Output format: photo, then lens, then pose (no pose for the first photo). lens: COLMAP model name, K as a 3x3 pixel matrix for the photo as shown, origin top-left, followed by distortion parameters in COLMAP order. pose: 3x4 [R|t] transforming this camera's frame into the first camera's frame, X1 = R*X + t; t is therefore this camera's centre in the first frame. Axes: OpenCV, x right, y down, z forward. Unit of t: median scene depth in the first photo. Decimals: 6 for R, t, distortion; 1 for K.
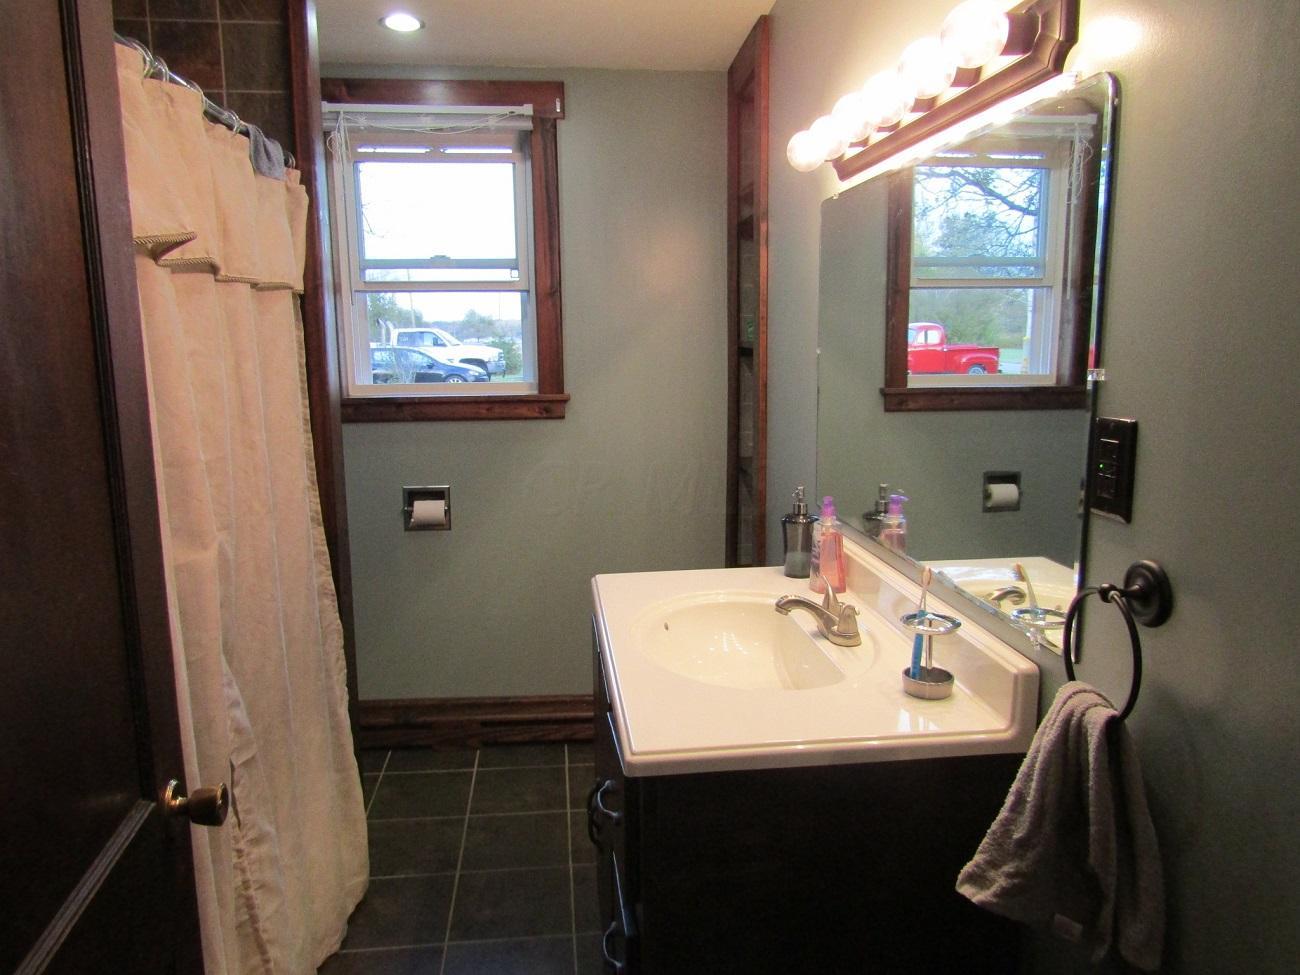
lens RADIAL K [[928.1, 0, 650.0], [0, 928.1, 487.5], [0, 0, 1]] dist [-0.005349, -0.000245]
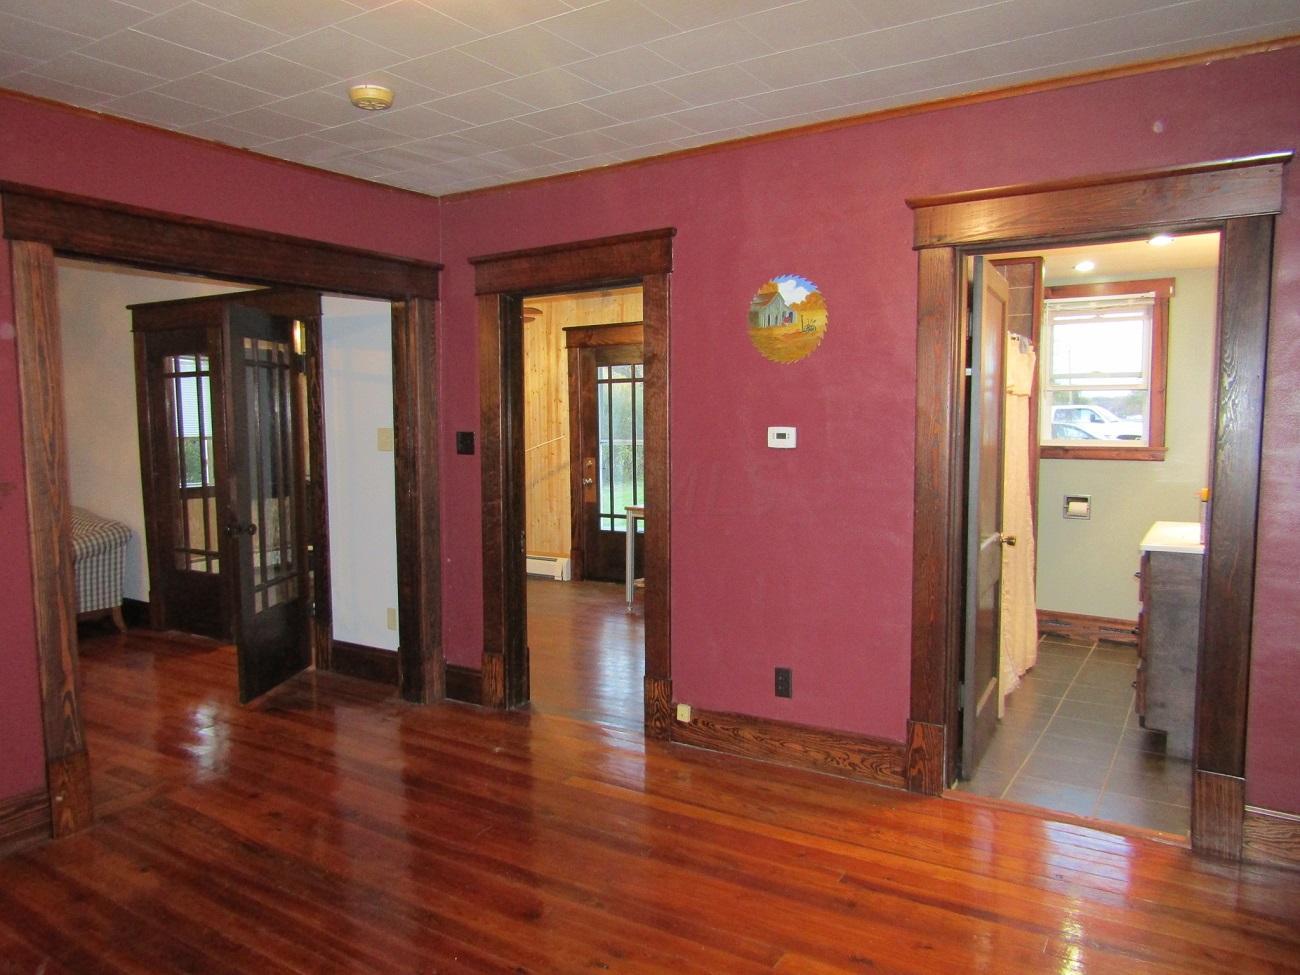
lens RADIAL K [[928.1, 0, 650.0], [0, 928.1, 487.5], [0, 0, 1]] dist [-0.005349, -0.000245]
pose [[0.783804, 0.052352, -0.618797, 0.235952], [-0.102060, 0.993751, -0.045201, 0.157434], [0.612564, 0.098583, 0.784249, -0.984223]]
